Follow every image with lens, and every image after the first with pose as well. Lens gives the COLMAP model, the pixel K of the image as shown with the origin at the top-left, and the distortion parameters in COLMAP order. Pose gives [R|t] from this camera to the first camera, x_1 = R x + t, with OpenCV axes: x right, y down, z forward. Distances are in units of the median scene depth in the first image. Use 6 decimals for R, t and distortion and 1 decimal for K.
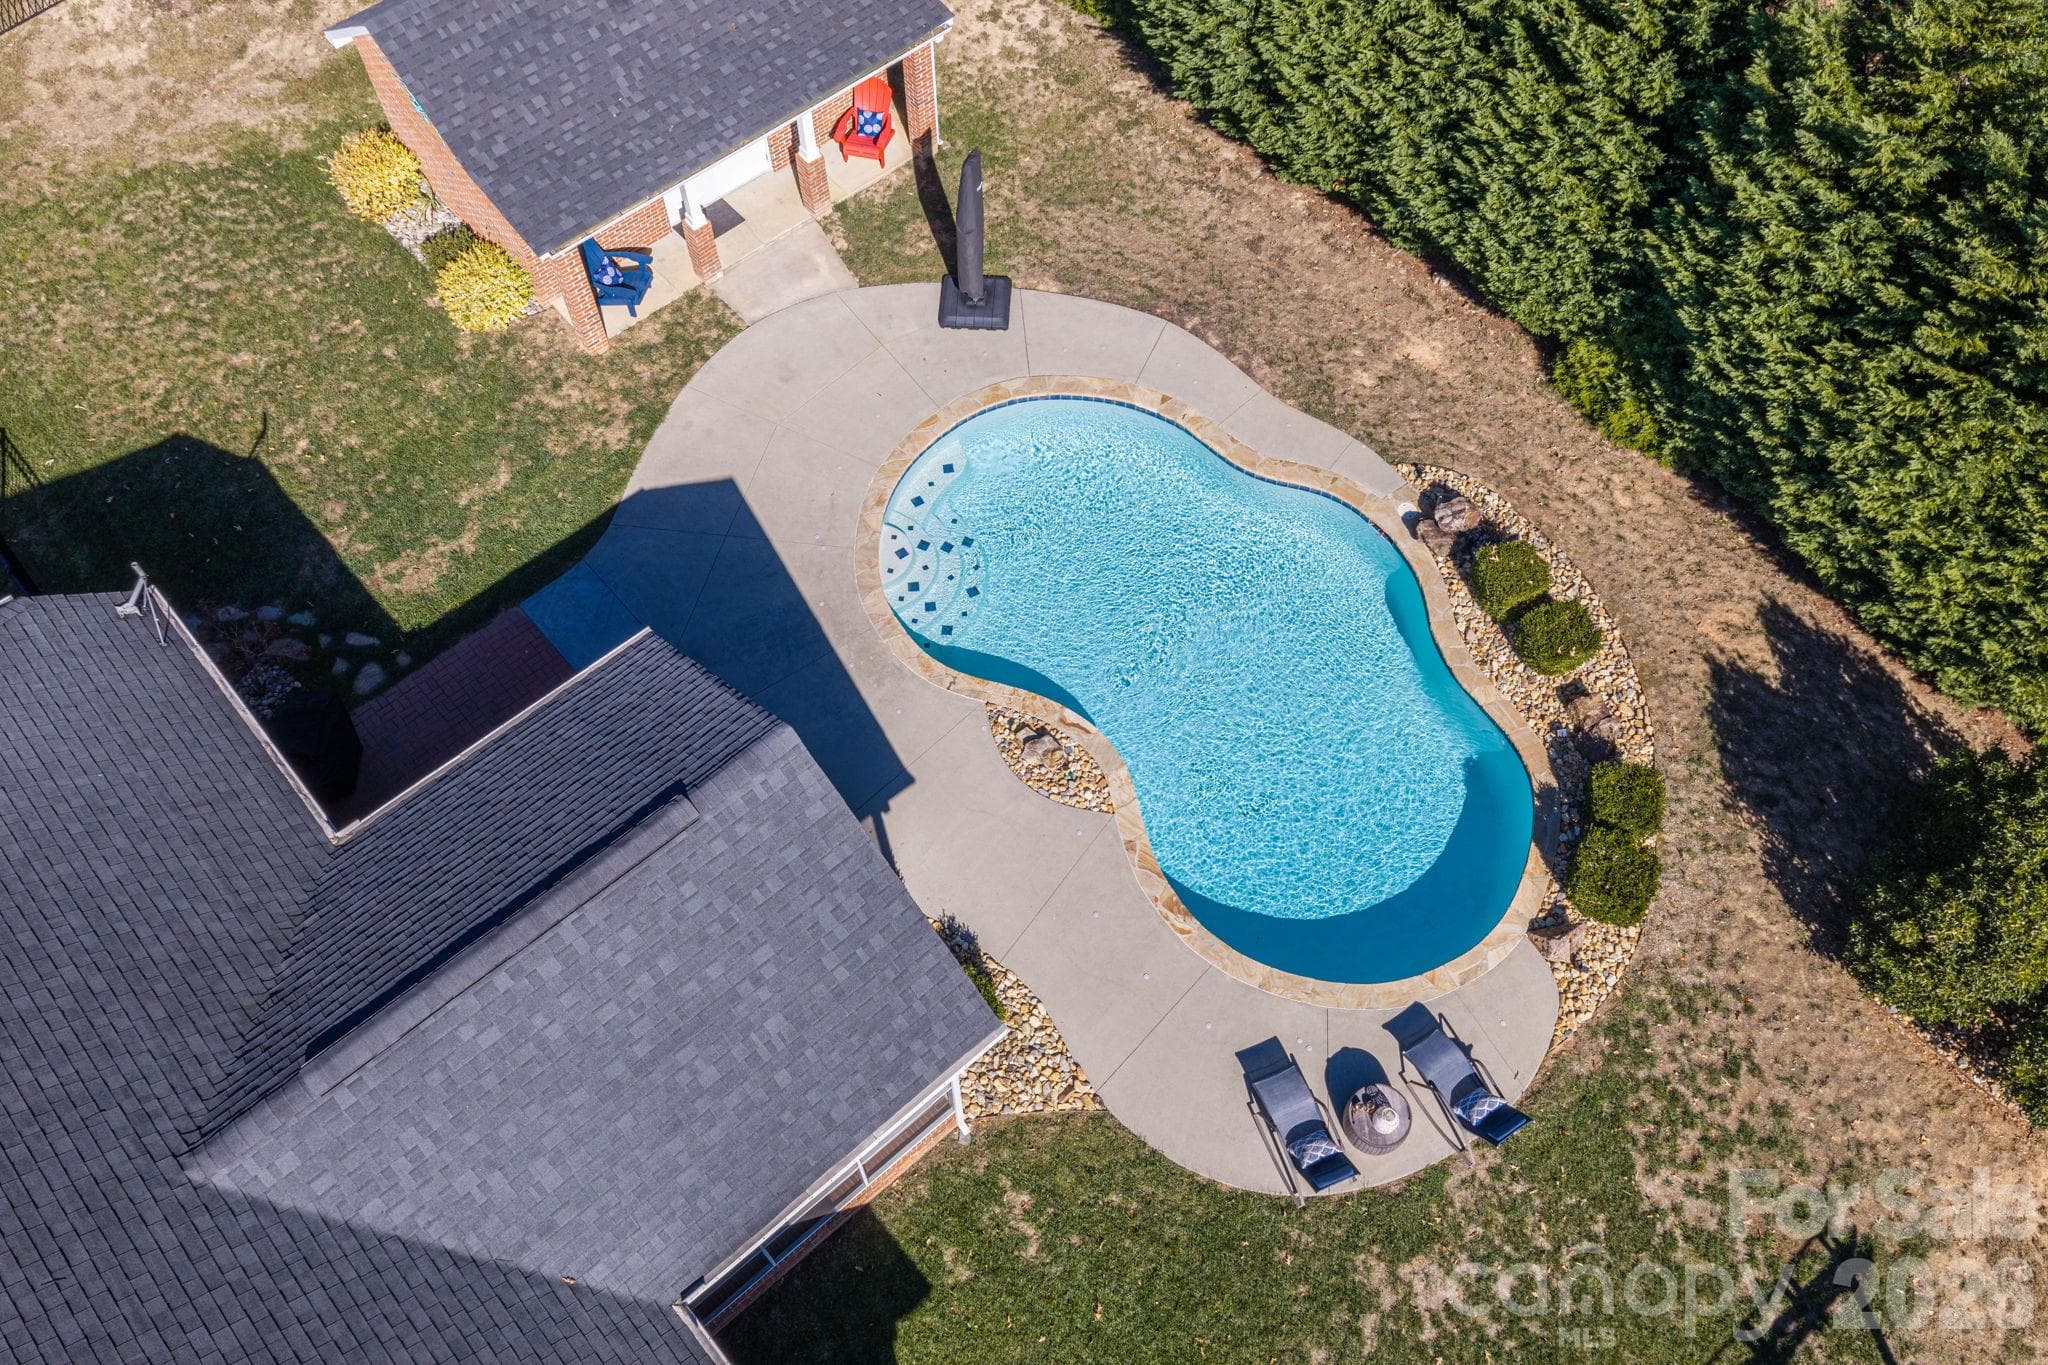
lens RADIAL K [[1705.1, 0, 1014.1], [0, 1705.1, 658.7], [0, 0, 1]] dist [0.012692, -0.018720]
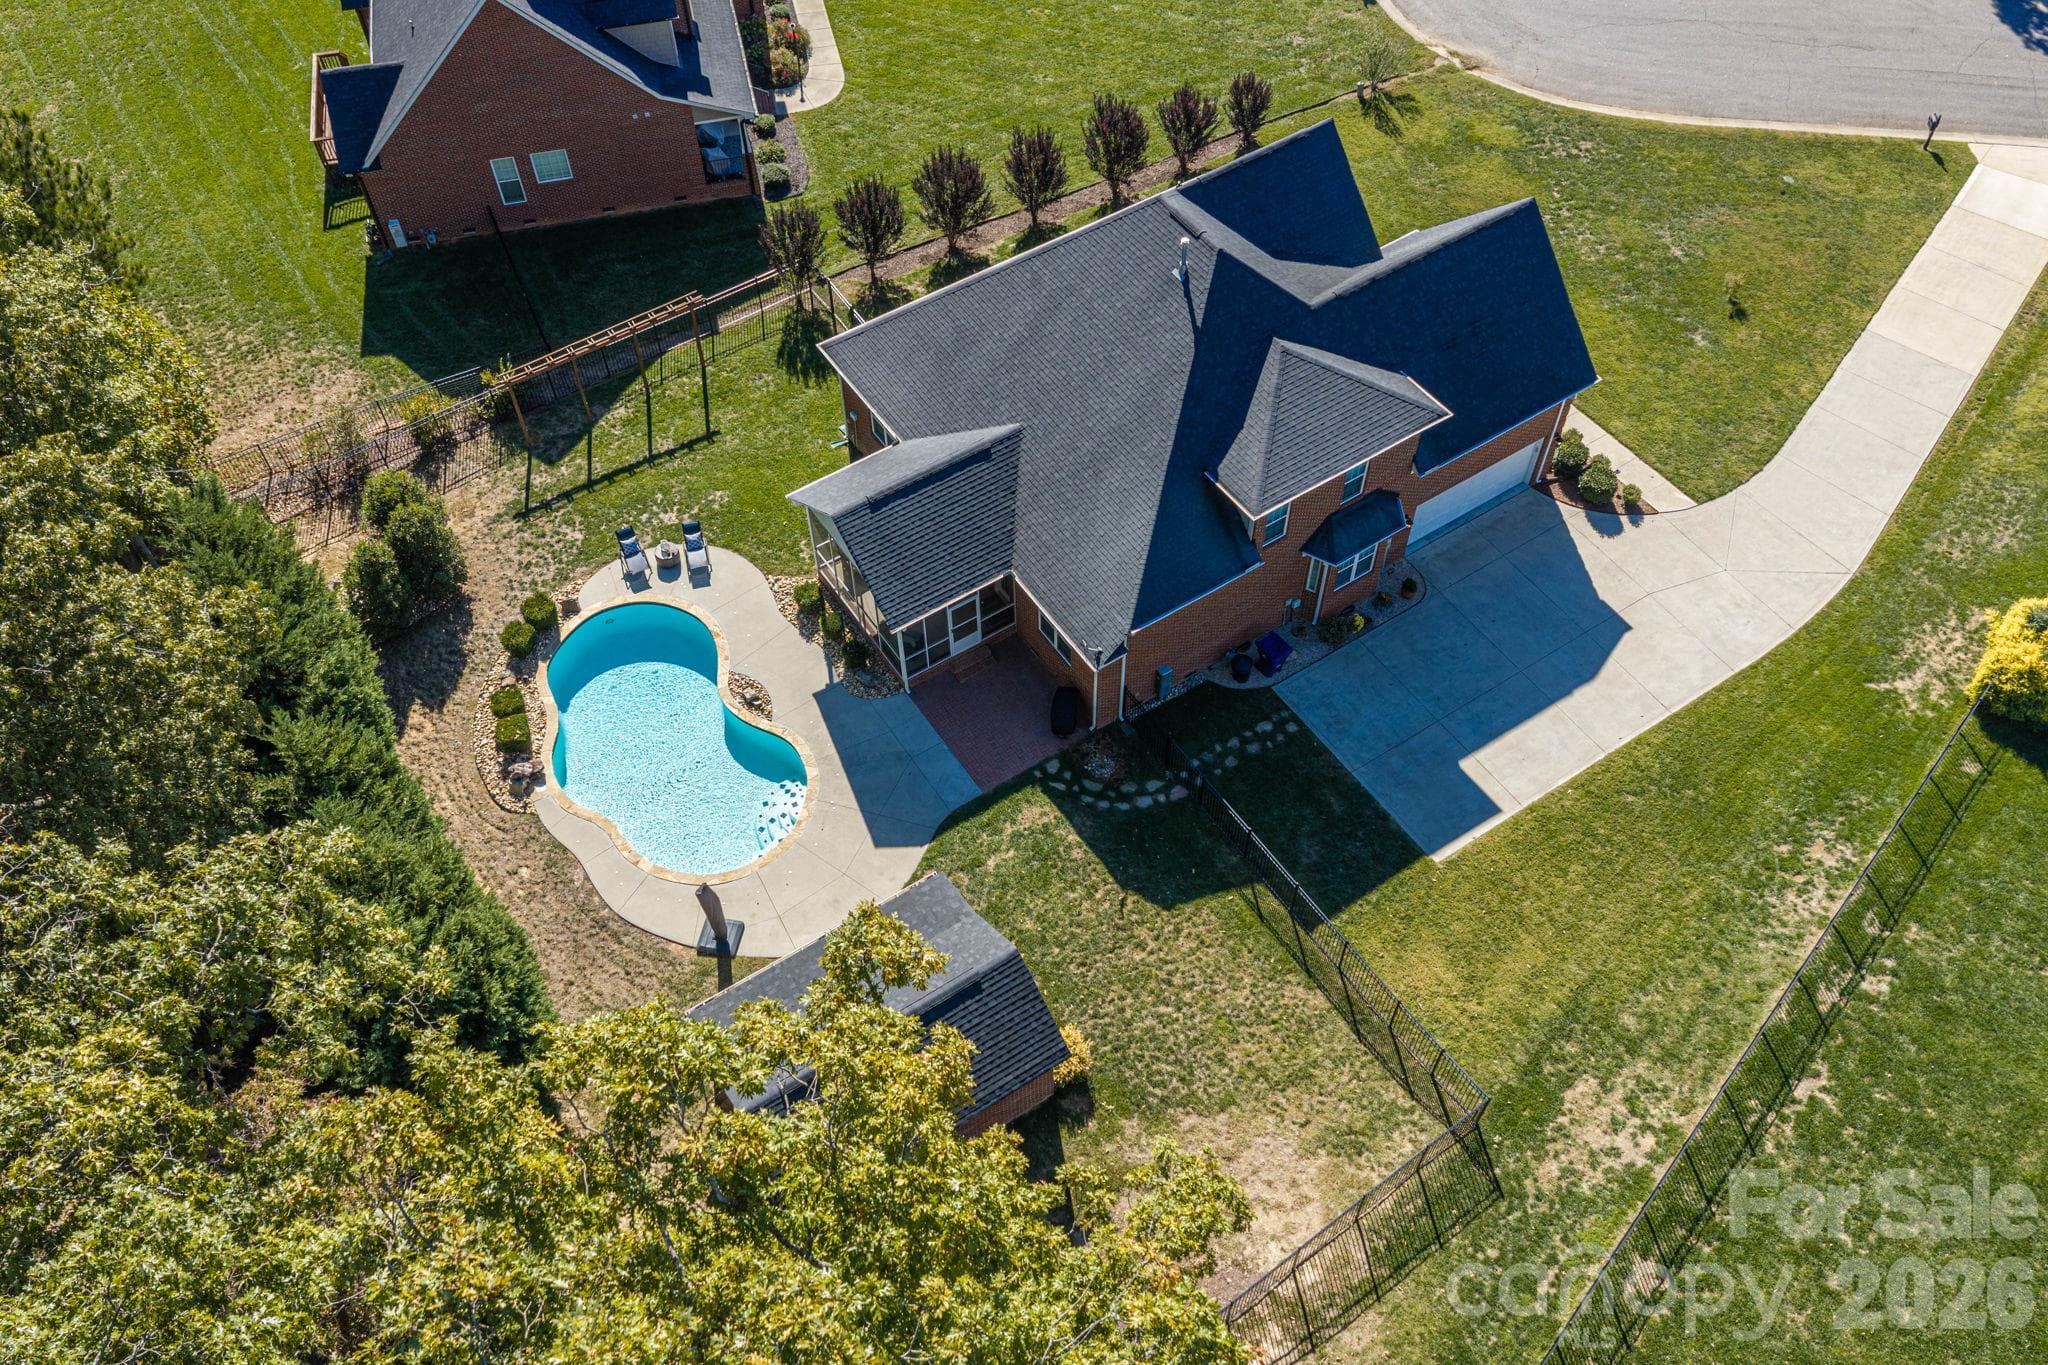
lens RADIAL K [[1757.0, 0, 1031.7], [0, 1757.0, 704.3], [0, 0, 1]] dist [-0.004794, -0.006207]
pose [[-0.990668, -0.100221, 0.092373, -0.534949], [0.125331, -0.403491, 0.906359, -1.899126], [-0.053565, 0.909478, 0.412287, 0.033481]]
